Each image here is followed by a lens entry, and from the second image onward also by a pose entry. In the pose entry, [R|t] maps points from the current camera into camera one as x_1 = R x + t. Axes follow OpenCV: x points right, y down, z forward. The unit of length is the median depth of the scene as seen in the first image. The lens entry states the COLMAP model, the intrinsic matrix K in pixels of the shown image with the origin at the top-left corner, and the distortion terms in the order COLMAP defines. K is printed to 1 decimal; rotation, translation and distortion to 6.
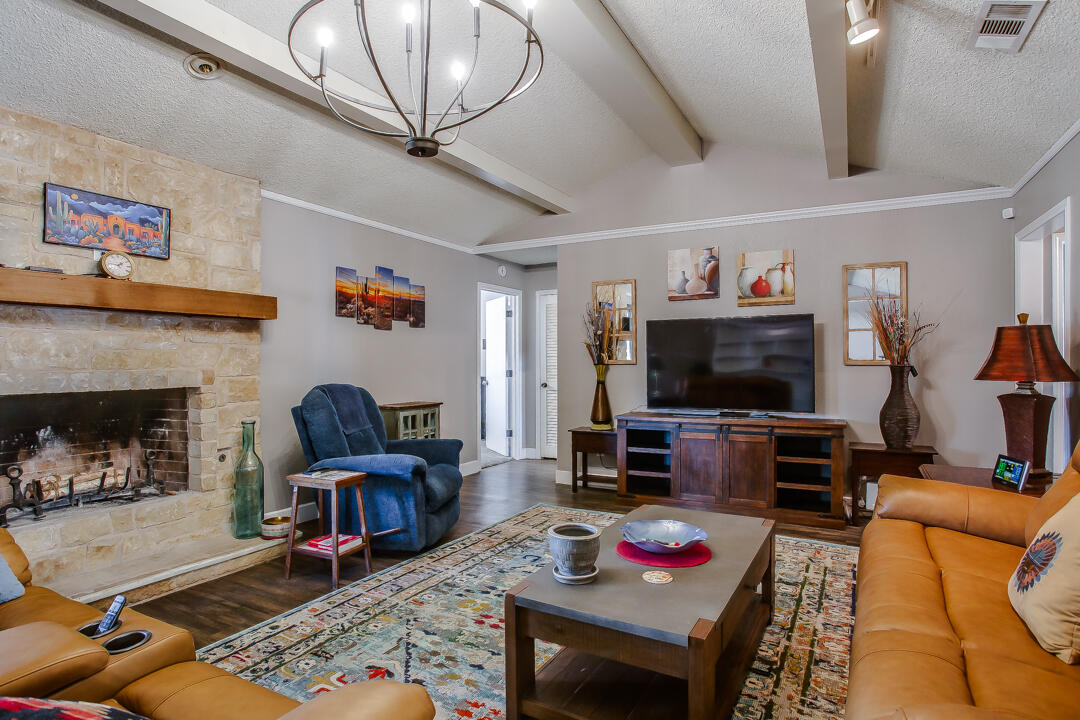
lens RADIAL K [[557.0, 0, 545.2], [0, 557.0, 361.7], [0, 0, 1]] dist [-0.037727, 0.003680]
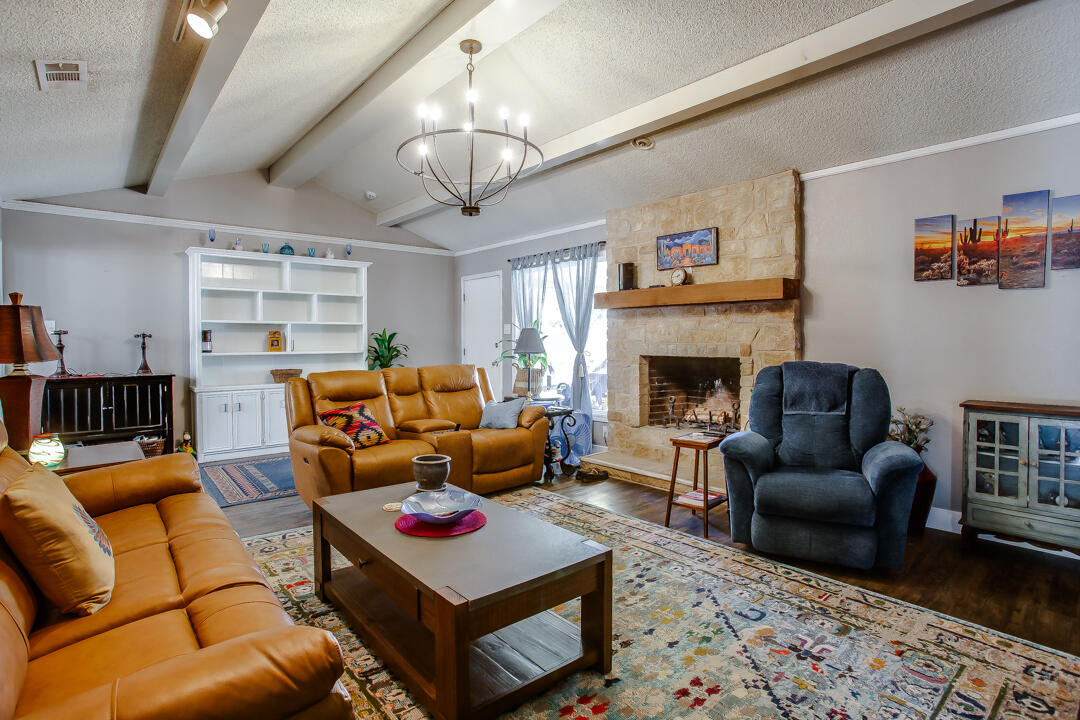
lens RADIAL K [[557.0, 0, 545.1], [0, 557.0, 351.5], [0, 0, 1]] dist [-0.037727, 0.003680]
pose [[-0.334893, 0.024283, -0.941943, 0.762822], [0.002610, 0.999688, 0.024844, -0.001766], [0.942253, 0.005862, -0.334851, 1.041557]]
